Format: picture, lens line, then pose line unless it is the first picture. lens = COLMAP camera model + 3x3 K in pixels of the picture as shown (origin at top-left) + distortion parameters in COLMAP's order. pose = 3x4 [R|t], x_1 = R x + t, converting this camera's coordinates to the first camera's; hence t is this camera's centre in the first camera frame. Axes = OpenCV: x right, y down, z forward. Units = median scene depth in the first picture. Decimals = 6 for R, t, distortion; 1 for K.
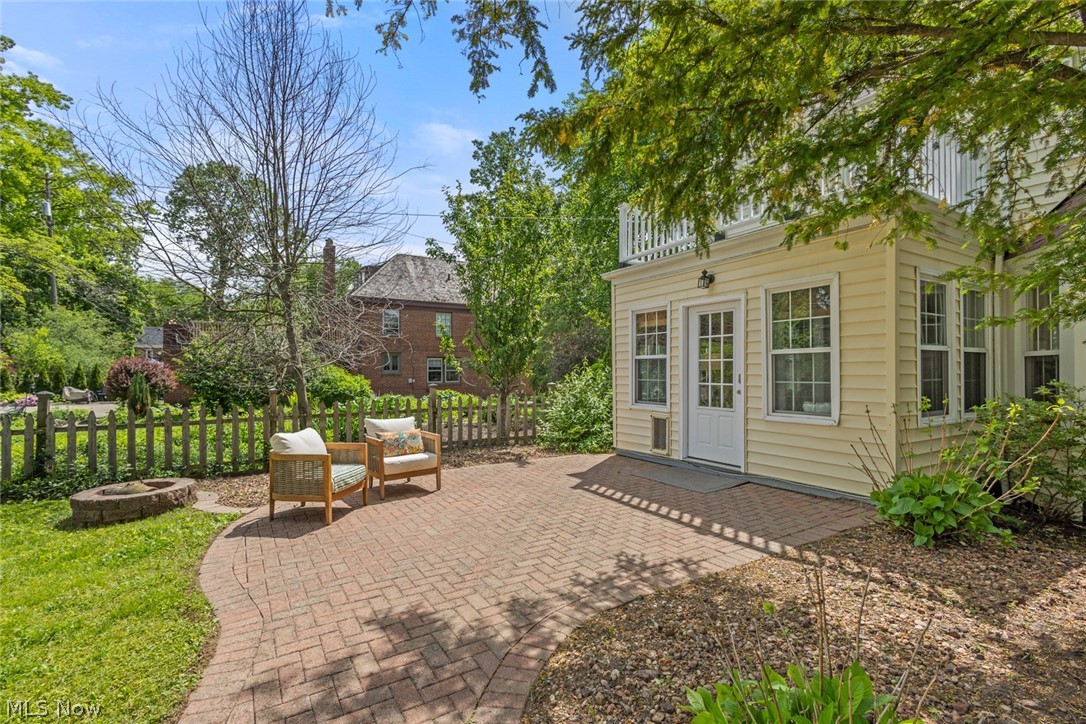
lens RADIAL K [[497.9, 0, 548.9], [0, 497.9, 365.4], [0, 0, 1]] dist [-0.002826, -0.000594]
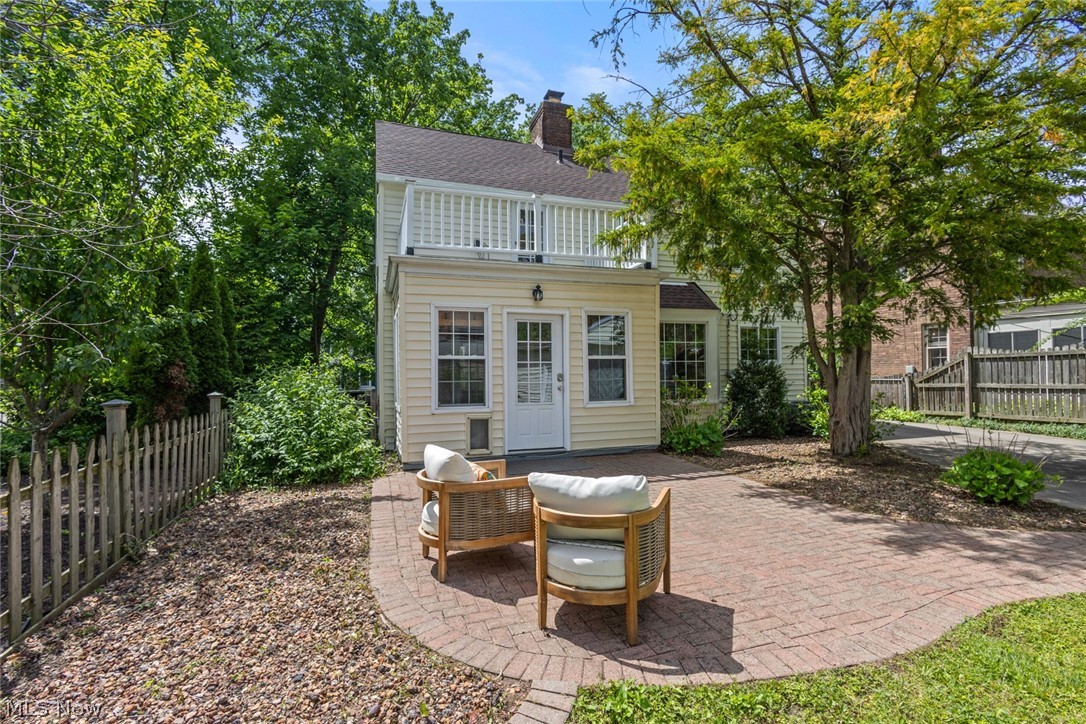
lens RADIAL K [[497.9, 0, 547.0], [0, 497.9, 362.6], [0, 0, 1]] dist [-0.002826, -0.000594]
pose [[0.224916, 0.024068, 0.974081, -1.115211], [-0.001105, 0.999701, -0.024446, 0.026125], [-0.974377, 0.004422, 0.224876, 0.985558]]
